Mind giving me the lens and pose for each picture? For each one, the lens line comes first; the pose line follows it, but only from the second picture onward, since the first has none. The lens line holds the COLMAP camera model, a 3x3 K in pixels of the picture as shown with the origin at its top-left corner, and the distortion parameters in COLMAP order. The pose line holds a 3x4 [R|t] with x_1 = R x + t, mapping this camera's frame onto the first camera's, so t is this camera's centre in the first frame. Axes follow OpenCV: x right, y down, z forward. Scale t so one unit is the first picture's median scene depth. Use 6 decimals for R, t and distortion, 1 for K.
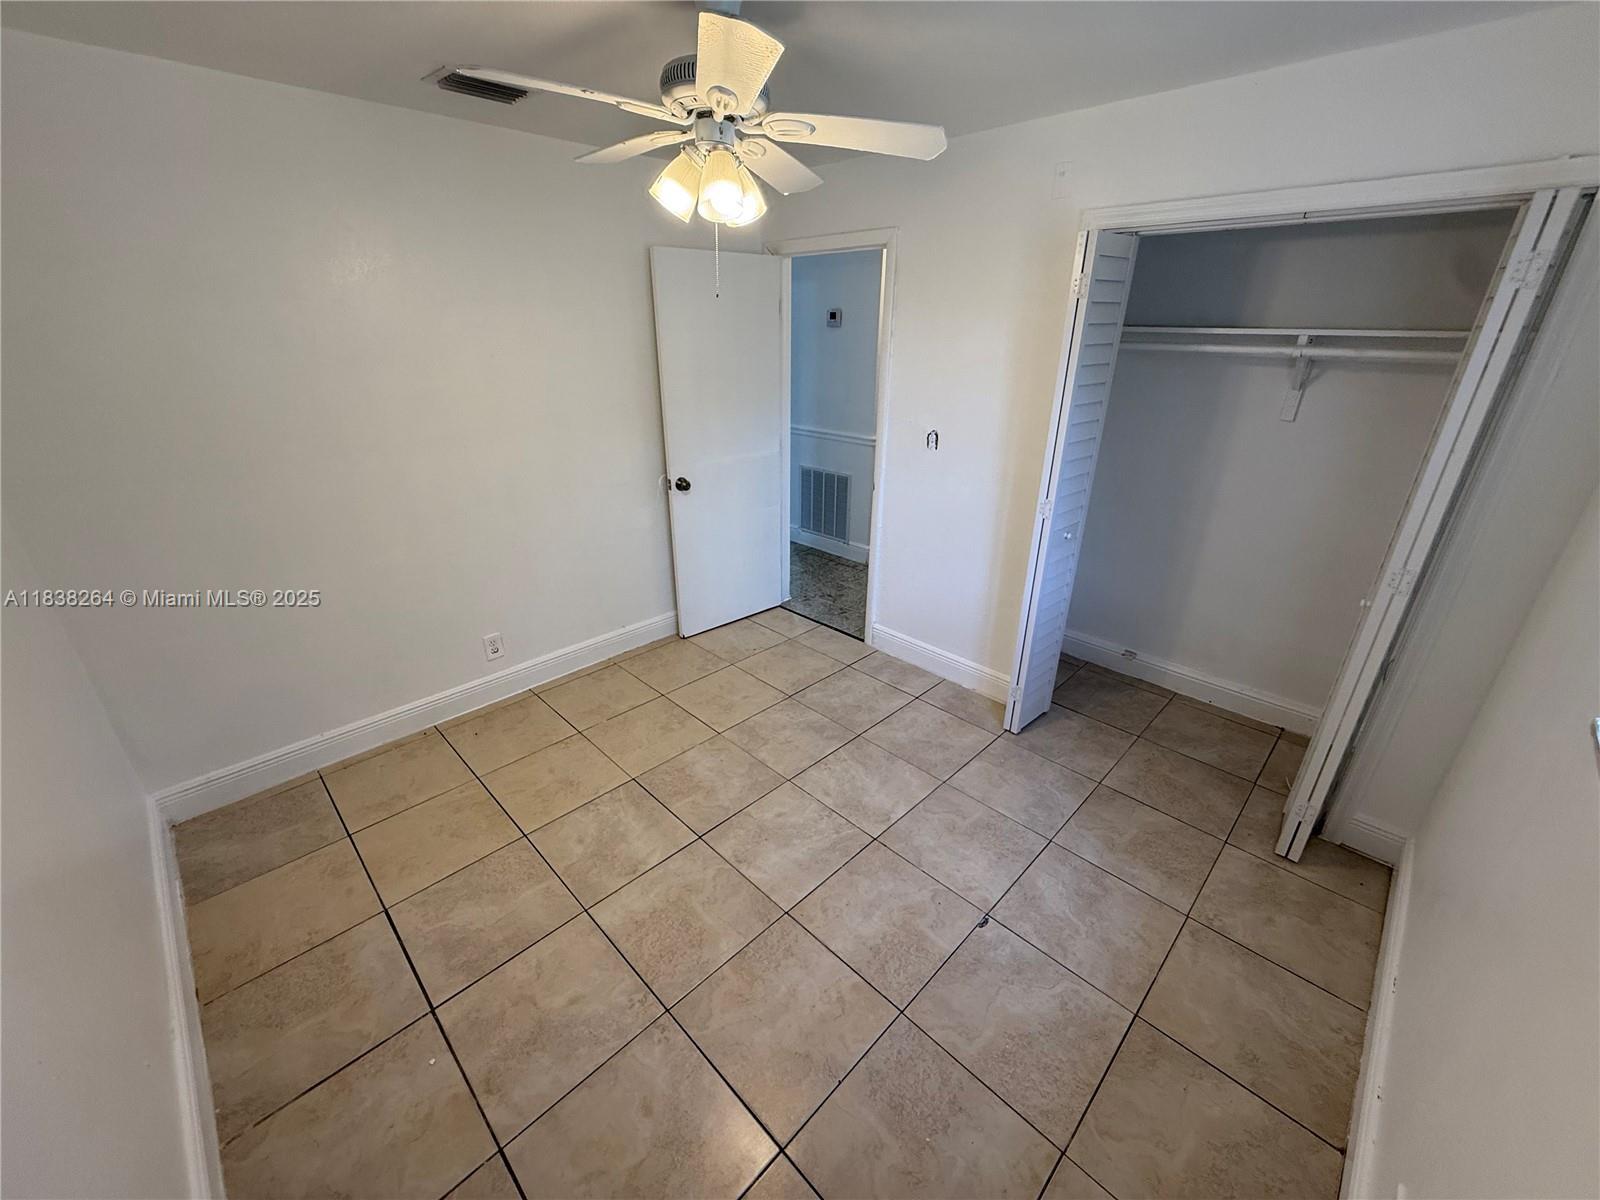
lens RADIAL K [[640.8, 0, 799.0], [0, 640.8, 599.8], [0, 0, 1]] dist [-0.001352, -0.000113]
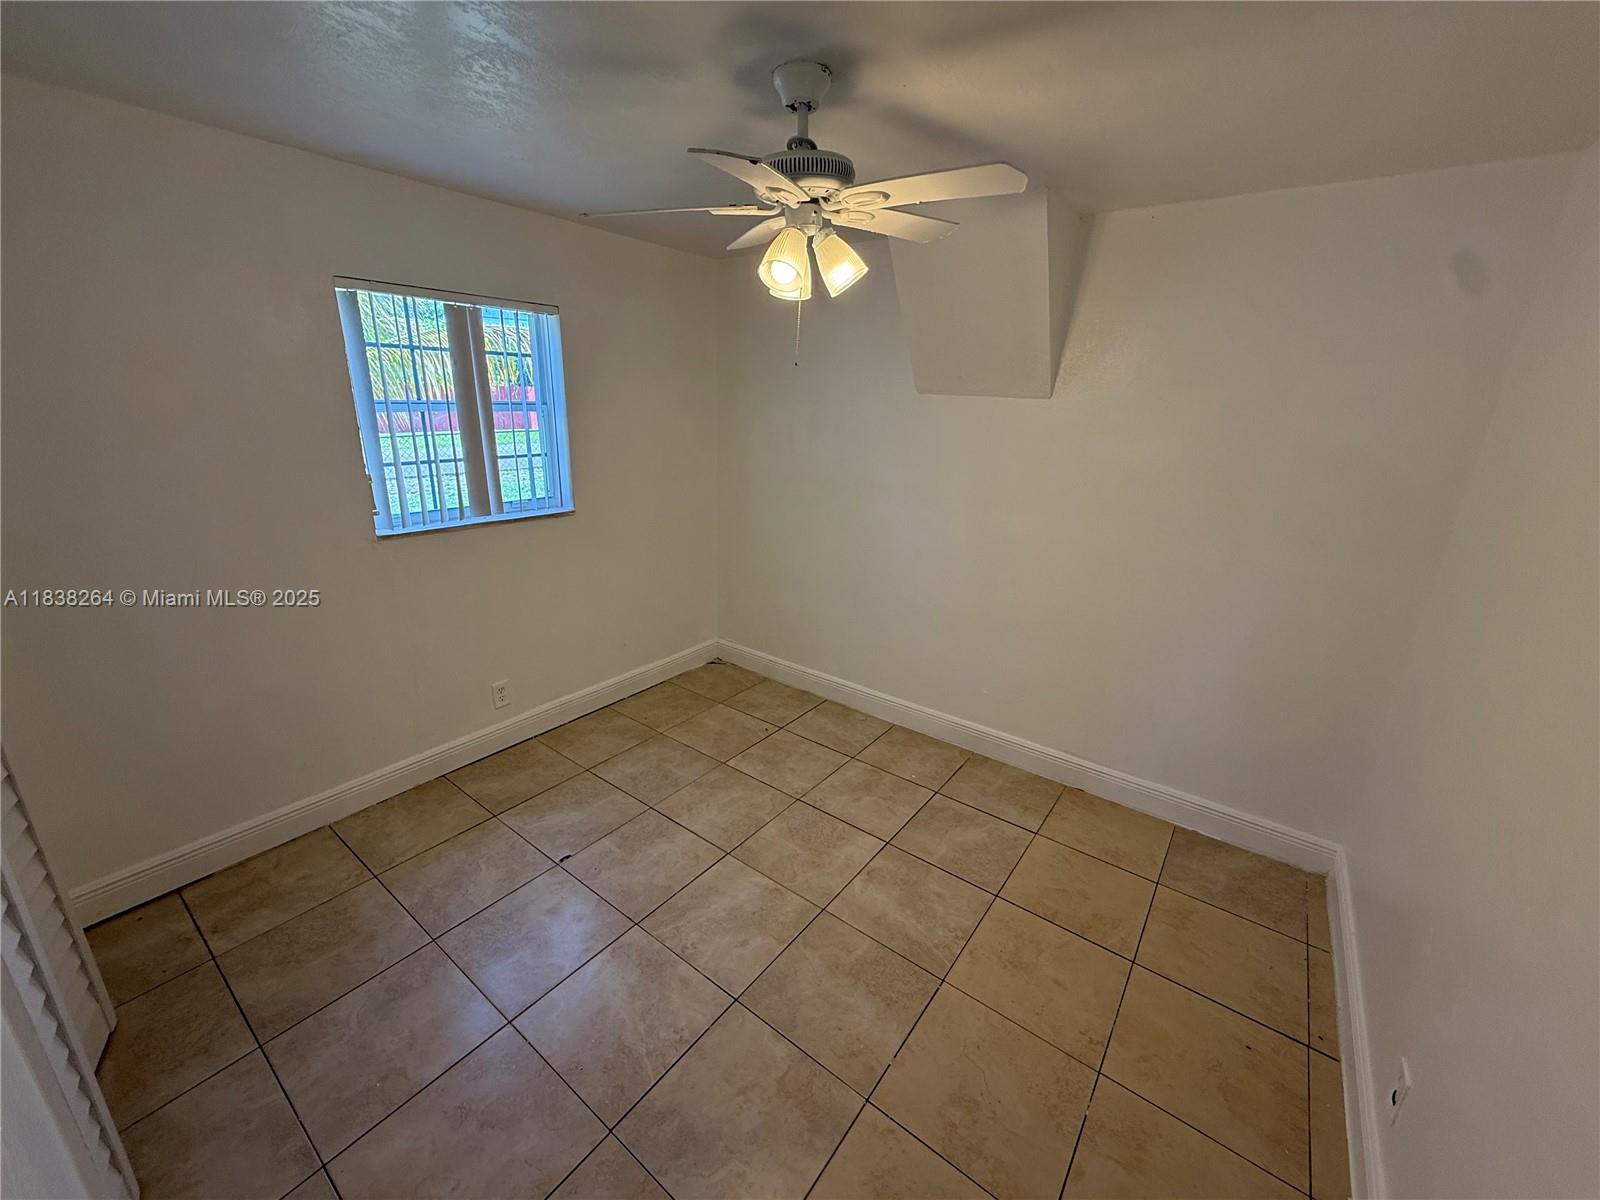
lens RADIAL K [[640.8, 0, 799.1], [0, 640.8, 598.0], [0, 0, 1]] dist [-0.001352, -0.000113]
pose [[-0.989919, 0.007035, -0.141459, 0.015815], [-0.088143, 0.751188, 0.654177, -0.661467], [0.110865, 0.660051, -0.742995, 1.534265]]
